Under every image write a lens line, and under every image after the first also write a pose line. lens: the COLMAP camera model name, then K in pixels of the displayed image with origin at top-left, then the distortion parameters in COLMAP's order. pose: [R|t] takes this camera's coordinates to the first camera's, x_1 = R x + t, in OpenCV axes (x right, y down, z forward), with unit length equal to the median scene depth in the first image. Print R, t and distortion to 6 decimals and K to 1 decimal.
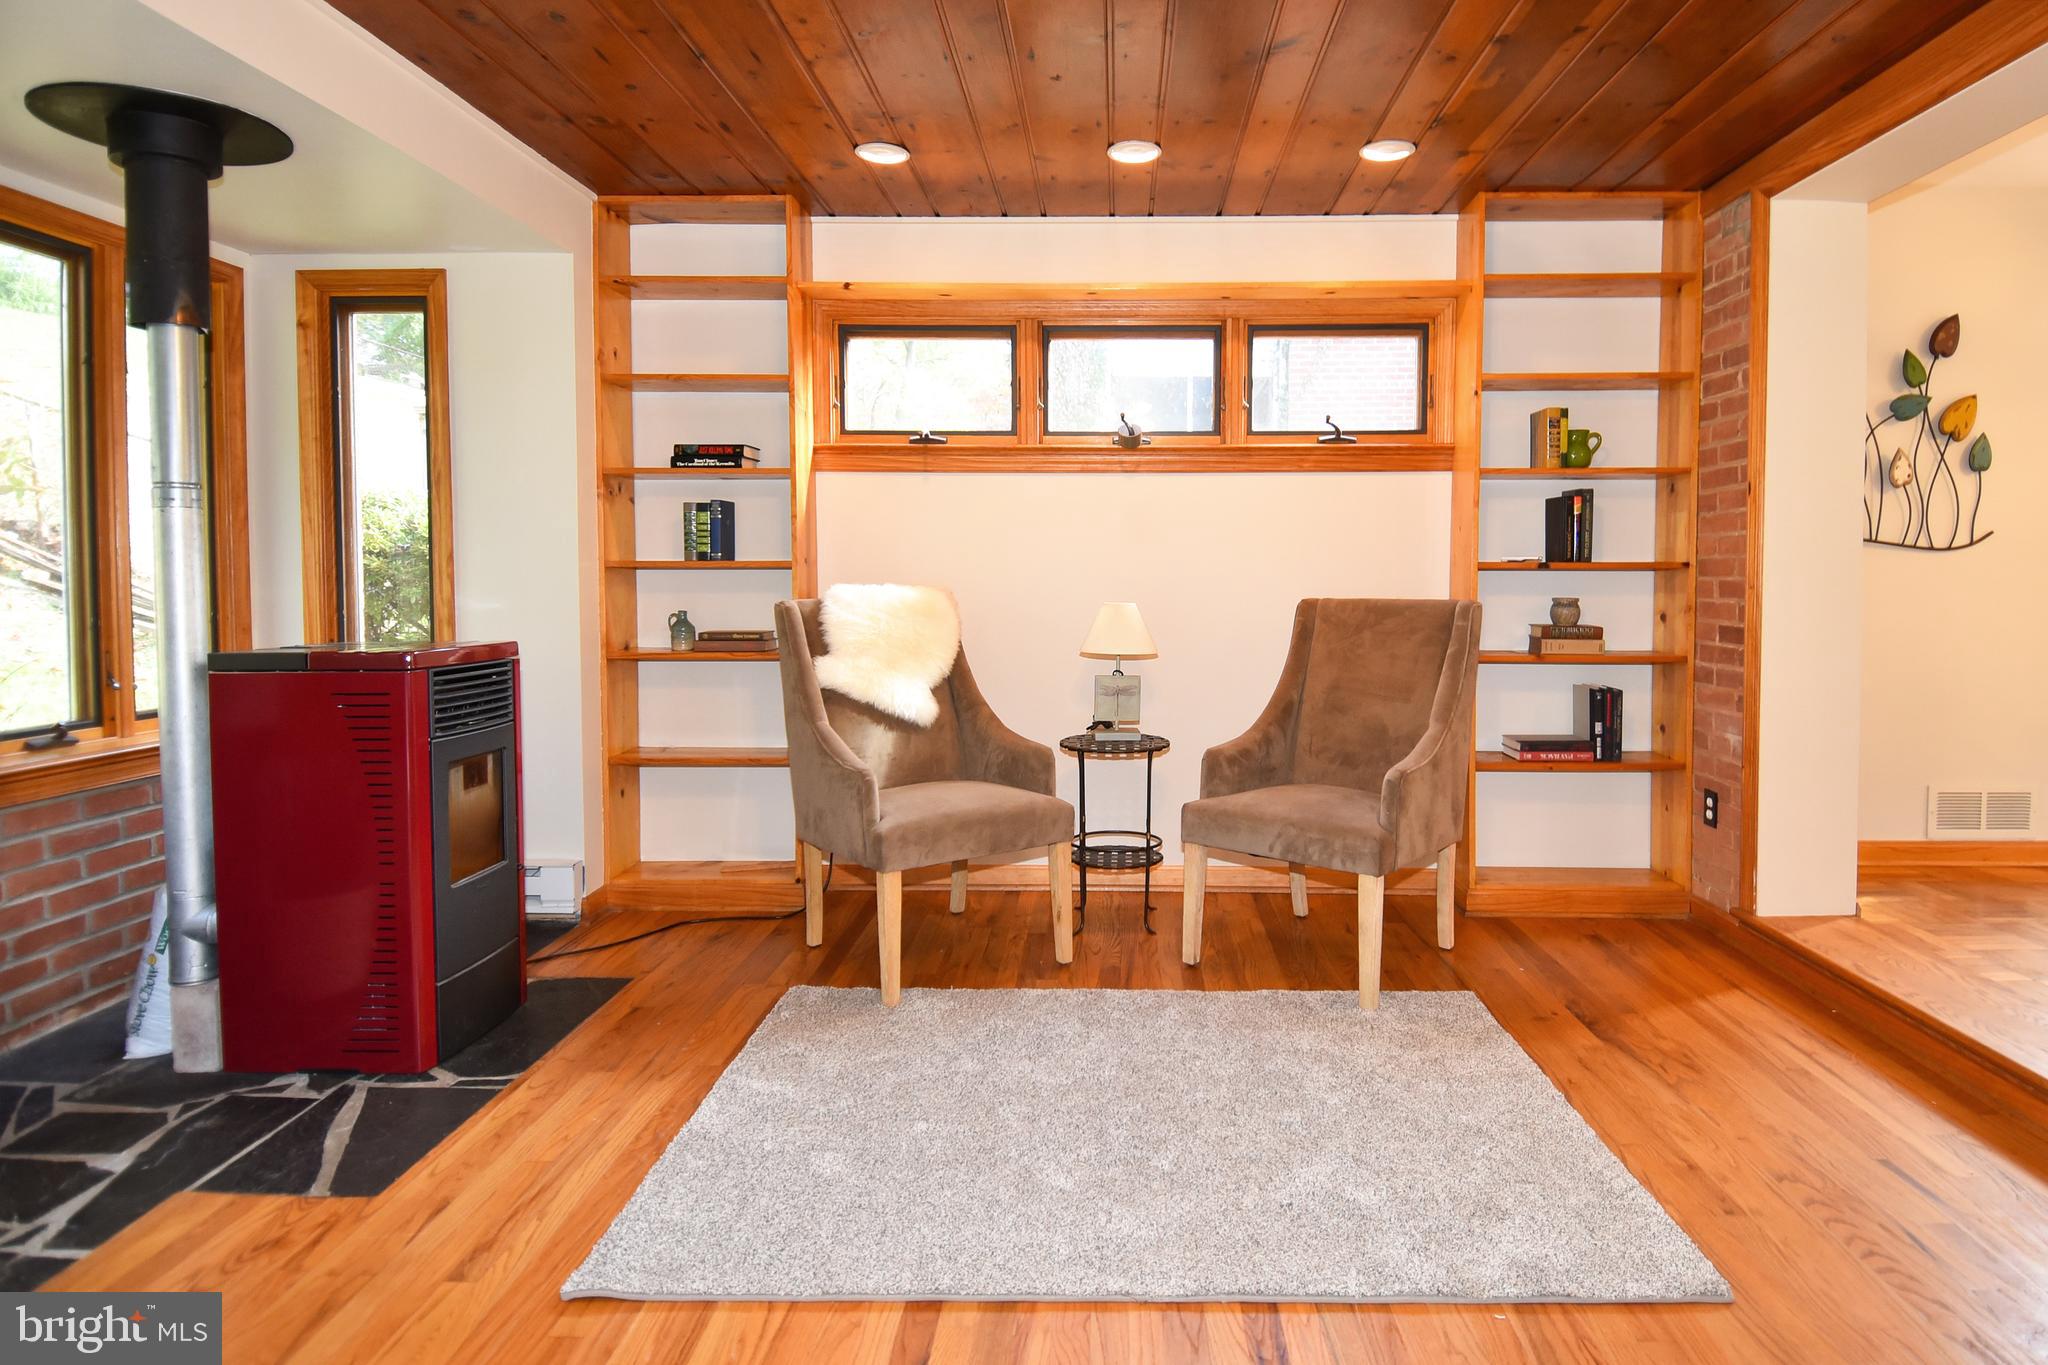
lens RADIAL K [[1083.6, 0, 1103.4], [0, 1083.6, 623.9], [0, 0, 1]] dist [0.032470, -0.037208]
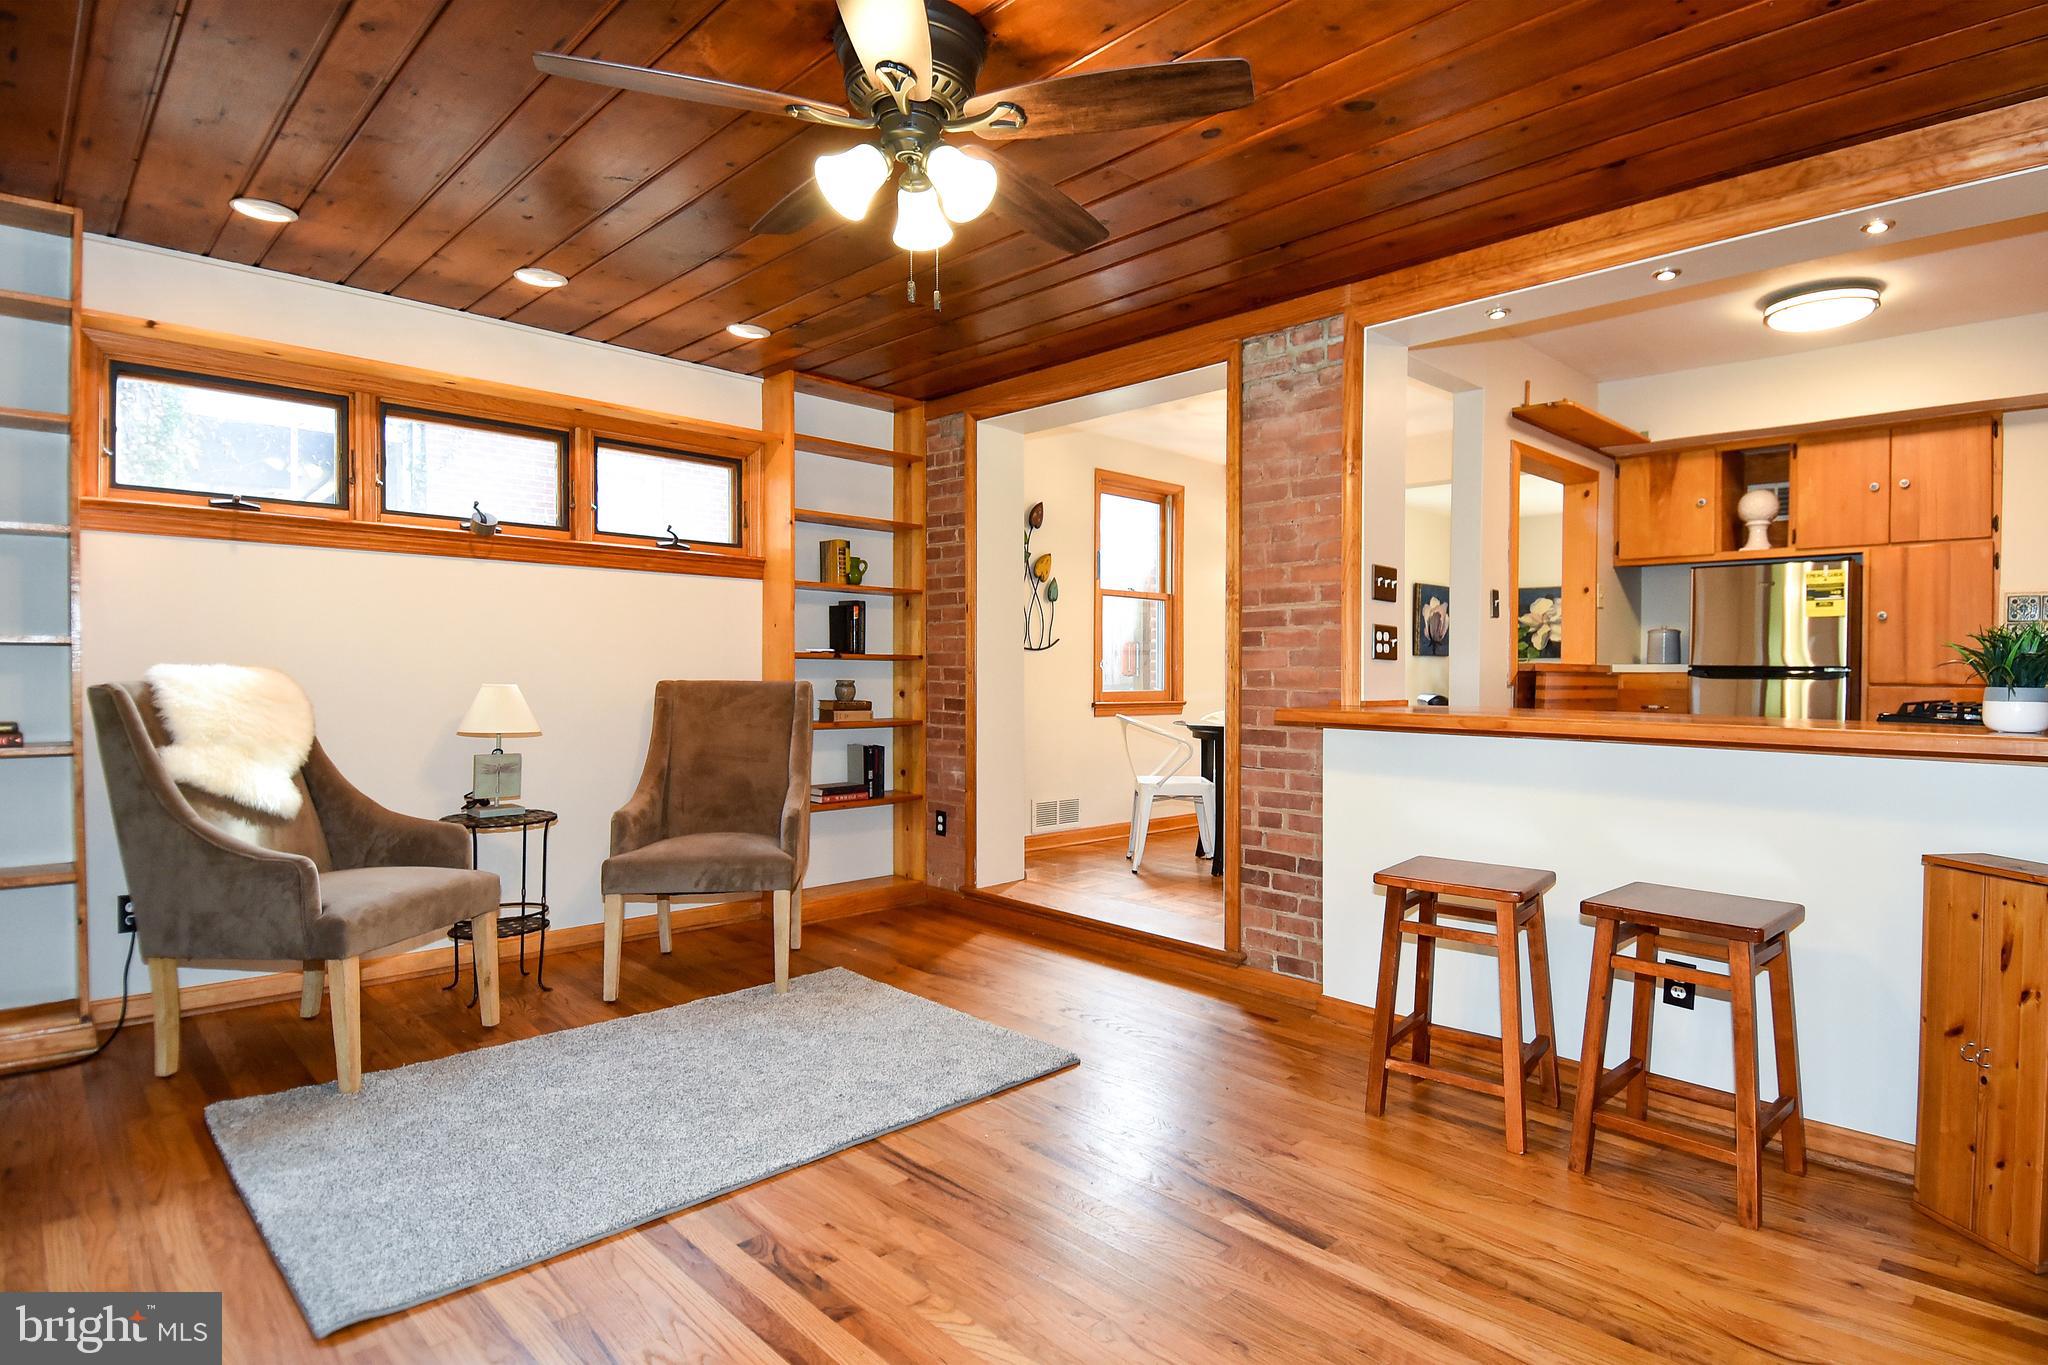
lens RADIAL K [[1083.6, 0, 1076.9], [0, 1083.6, 676.5], [0, 0, 1]] dist [0.032470, -0.037208]
pose [[0.685659, 0.001684, 0.727921, -0.378464], [0.020536, 0.999555, -0.021656, 0.007009], [-0.727633, 0.029797, 0.685319, -0.136354]]
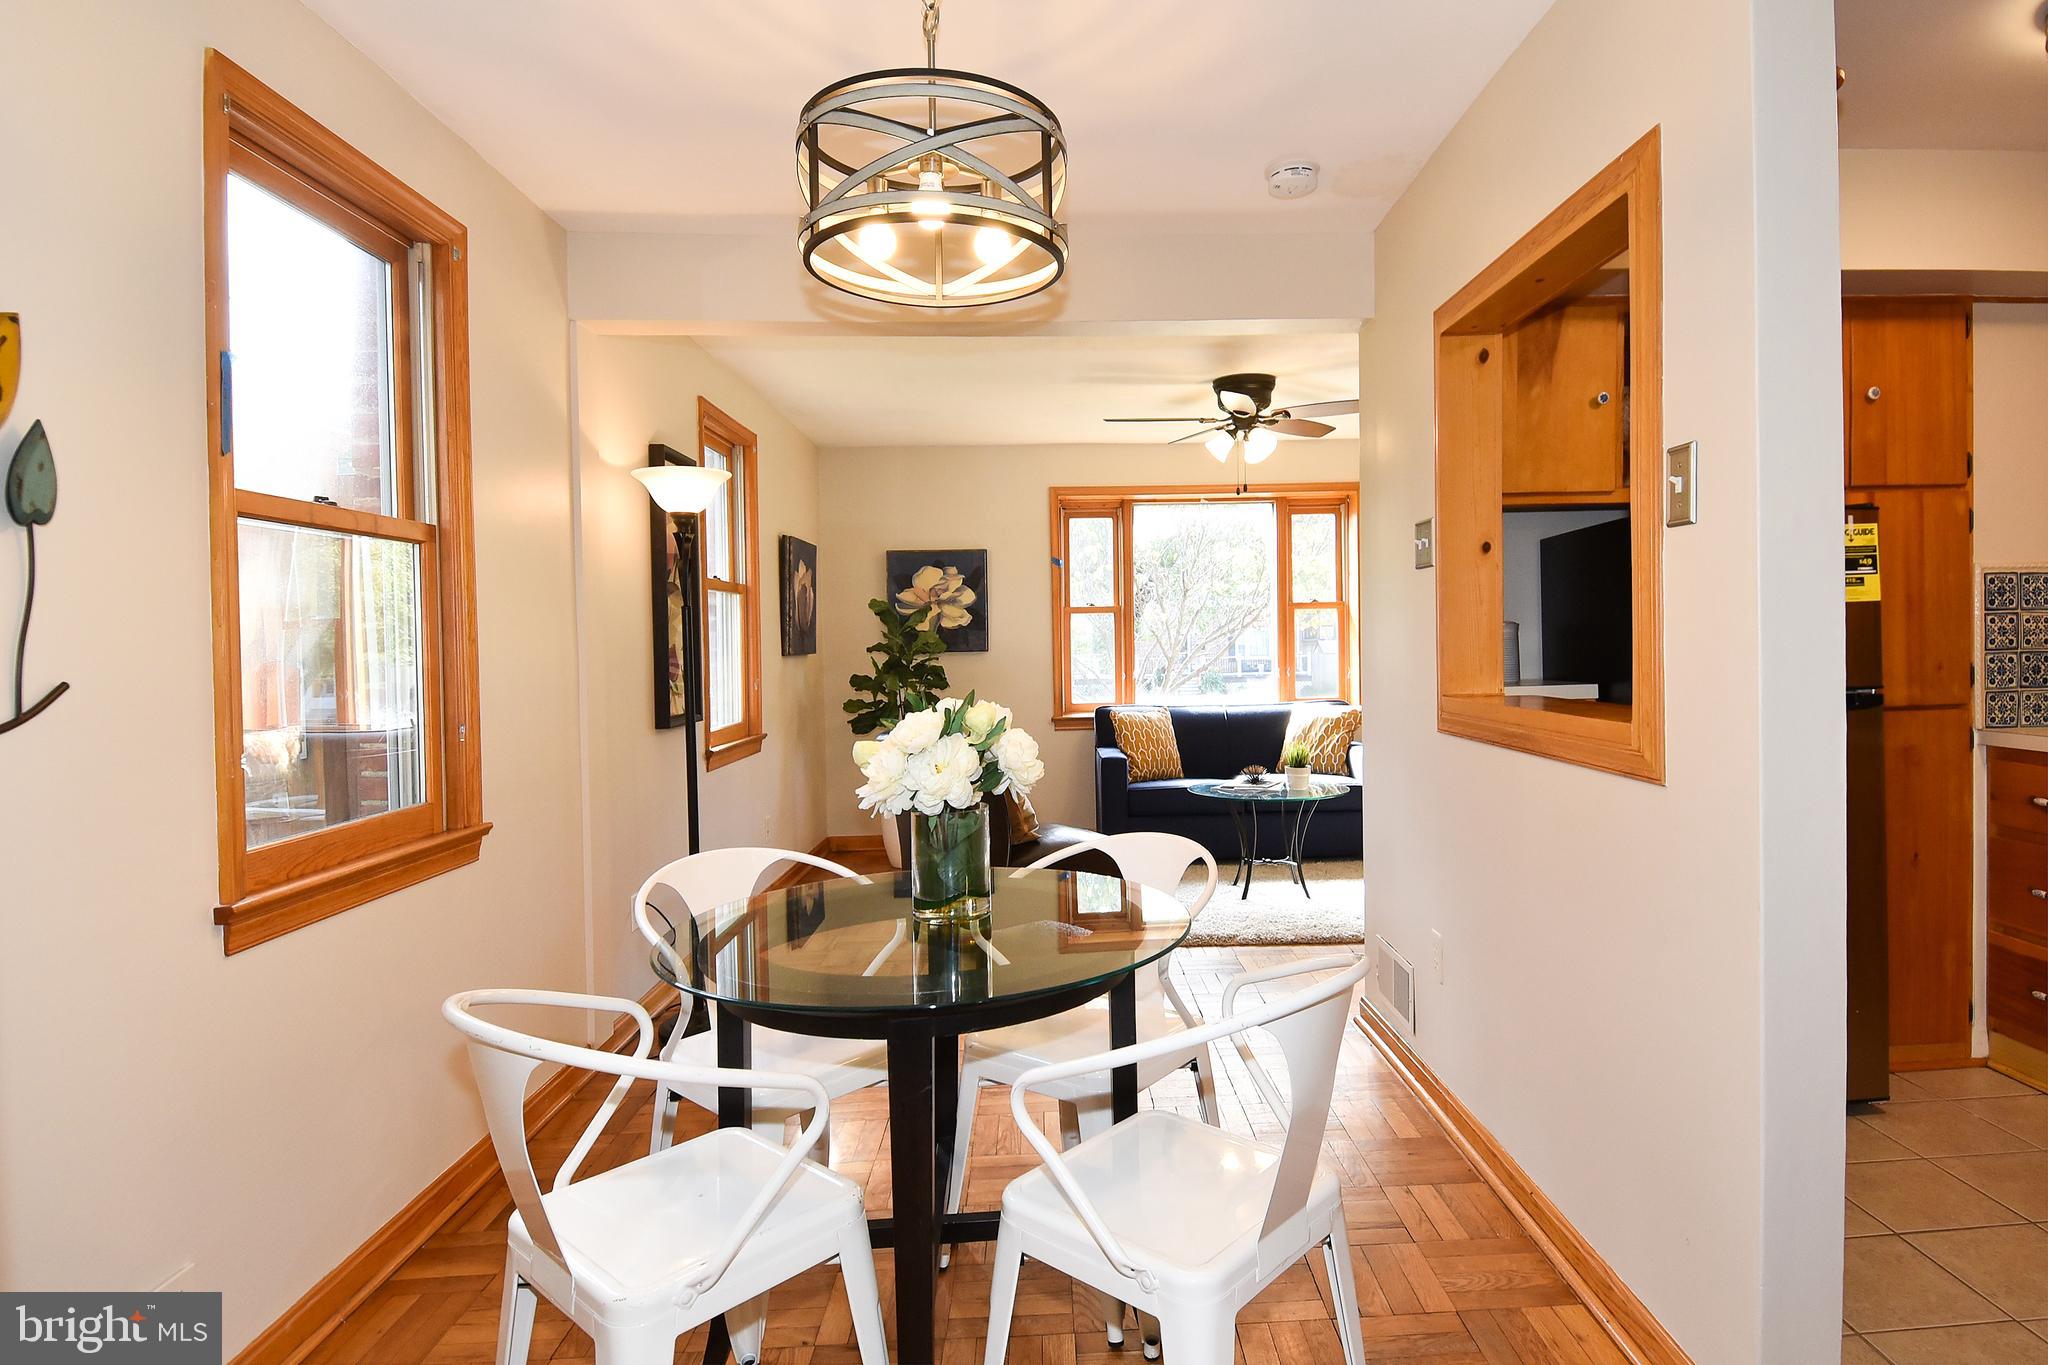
lens RADIAL K [[1083.6, 0, 1134.8], [0, 1083.6, 647.8], [0, 0, 1]] dist [0.032470, -0.037208]
pose [[-0.077783, -0.013965, 0.996873, 0.593619], [0.067293, 0.997548, 0.019225, -0.107752], [-0.994697, 0.068578, -0.076652, 0.802539]]
